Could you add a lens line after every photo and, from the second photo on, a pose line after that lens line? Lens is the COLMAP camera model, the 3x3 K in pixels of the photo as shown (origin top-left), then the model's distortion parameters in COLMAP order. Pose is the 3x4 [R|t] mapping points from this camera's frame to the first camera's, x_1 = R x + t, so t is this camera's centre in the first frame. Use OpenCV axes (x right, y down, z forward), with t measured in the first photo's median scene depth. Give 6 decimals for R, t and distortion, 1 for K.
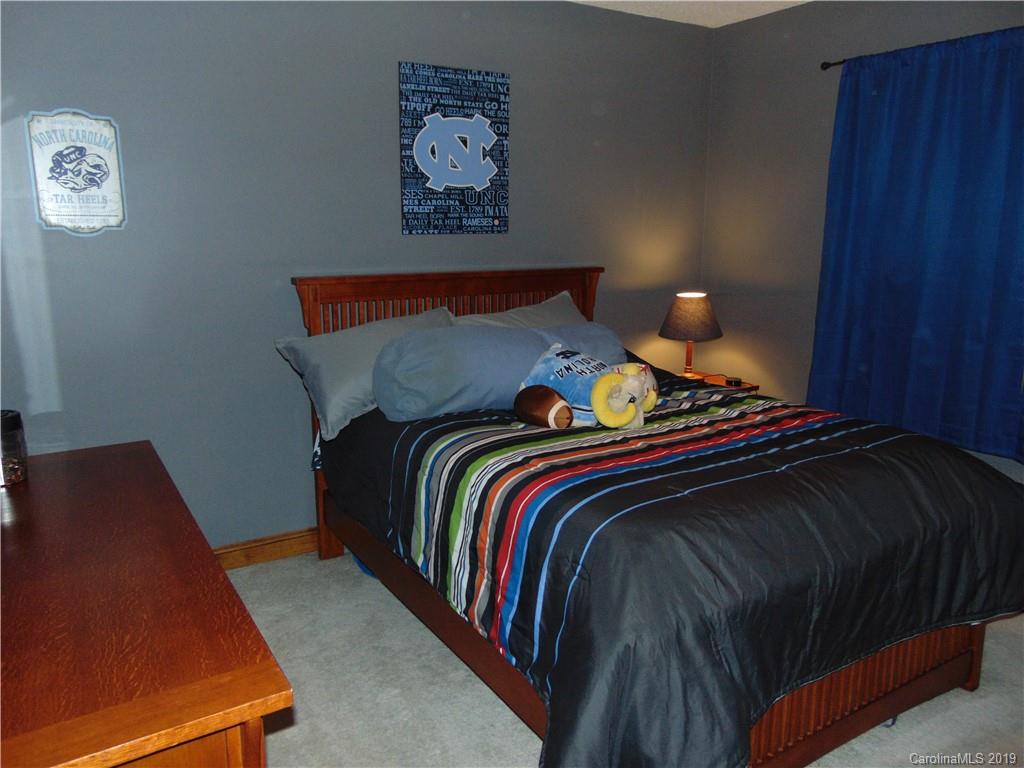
lens RADIAL K [[761.6, 0, 513.7], [0, 761.6, 379.4], [0, 0, 1]] dist [-0.025115, 0.040185]
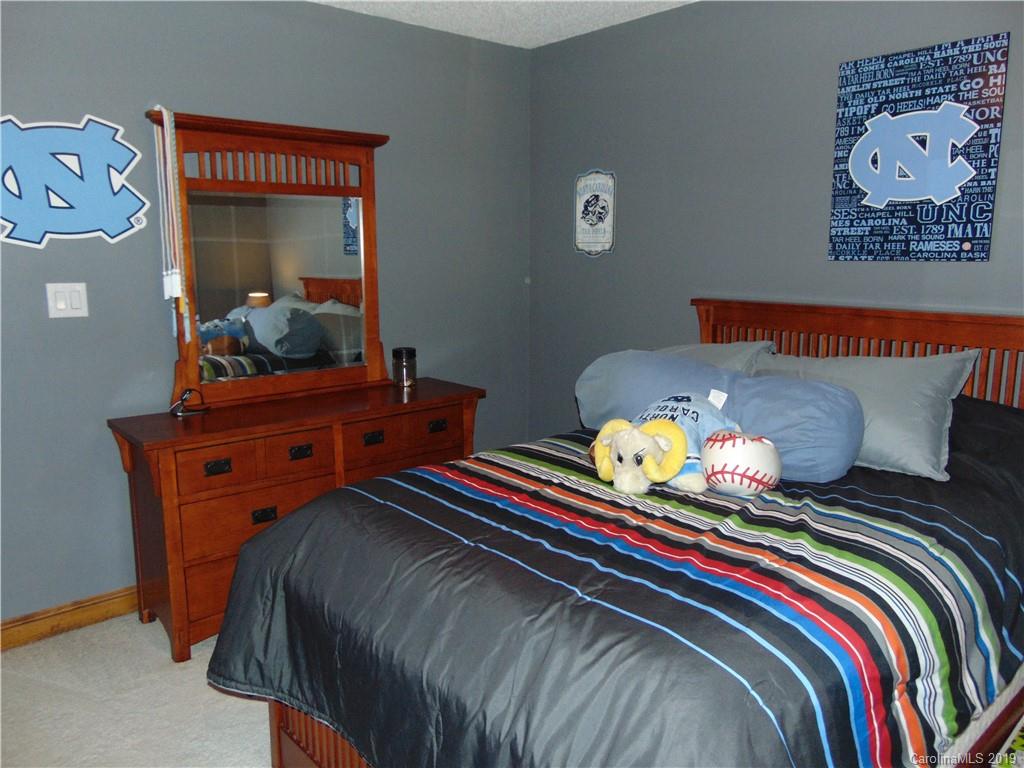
lens RADIAL K [[761.6, 0, 513.7], [0, 761.6, 379.4], [0, 0, 1]] dist [-0.025115, 0.040185]
pose [[0.156747, 0.164345, -0.973869, 0.662166], [-0.198282, 0.971218, 0.131983, -0.100165], [0.967530, 0.172413, 0.184822, 0.505937]]
